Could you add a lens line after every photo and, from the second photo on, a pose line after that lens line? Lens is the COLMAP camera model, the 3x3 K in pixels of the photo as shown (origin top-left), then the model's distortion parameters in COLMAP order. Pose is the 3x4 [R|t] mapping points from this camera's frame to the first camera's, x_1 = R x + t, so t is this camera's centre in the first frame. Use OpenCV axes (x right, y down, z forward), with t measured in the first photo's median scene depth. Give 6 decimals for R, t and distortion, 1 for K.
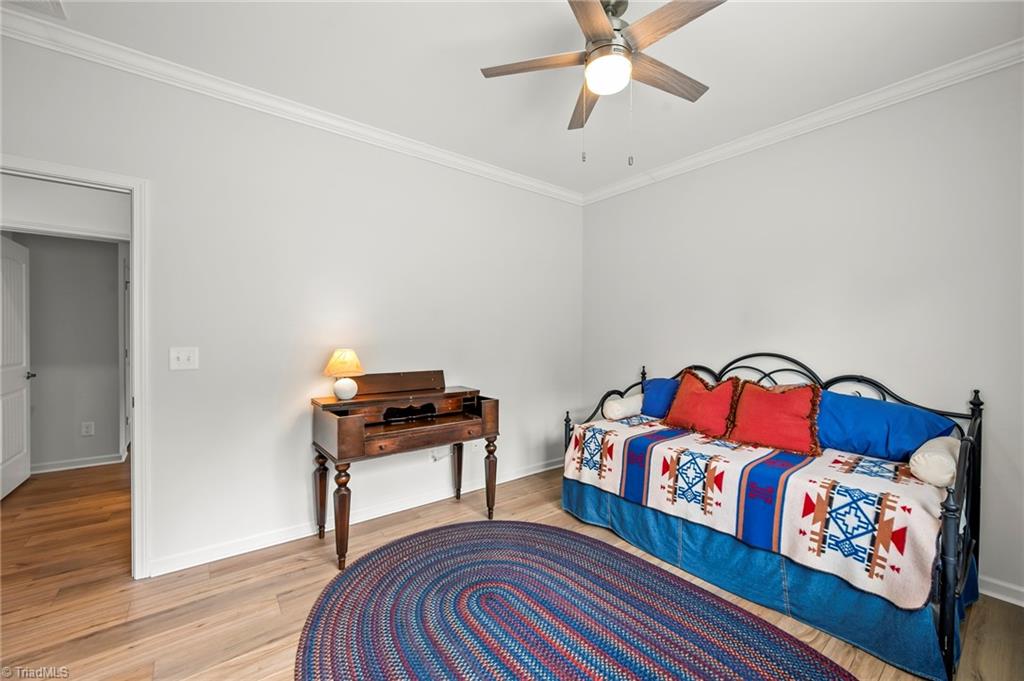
lens RADIAL K [[411.0, 0, 512.9], [0, 411.0, 342.6], [0, 0, 1]] dist [-0.002269, -0.000116]
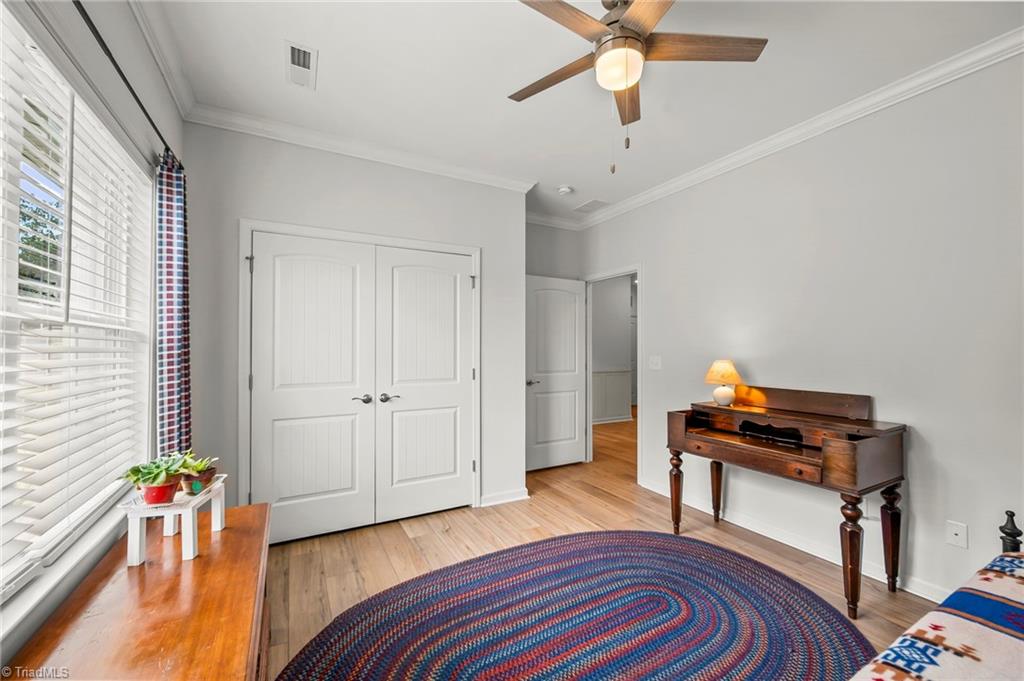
lens RADIAL K [[411.0, 0, 512.9], [0, 411.0, 342.6], [0, 0, 1]] dist [-0.002269, -0.000116]
pose [[-0.167627, -0.019276, -0.985662, 0.918482], [-0.018566, 0.999693, -0.016393, -0.005663], [0.985676, 0.015552, -0.167934, 0.708185]]
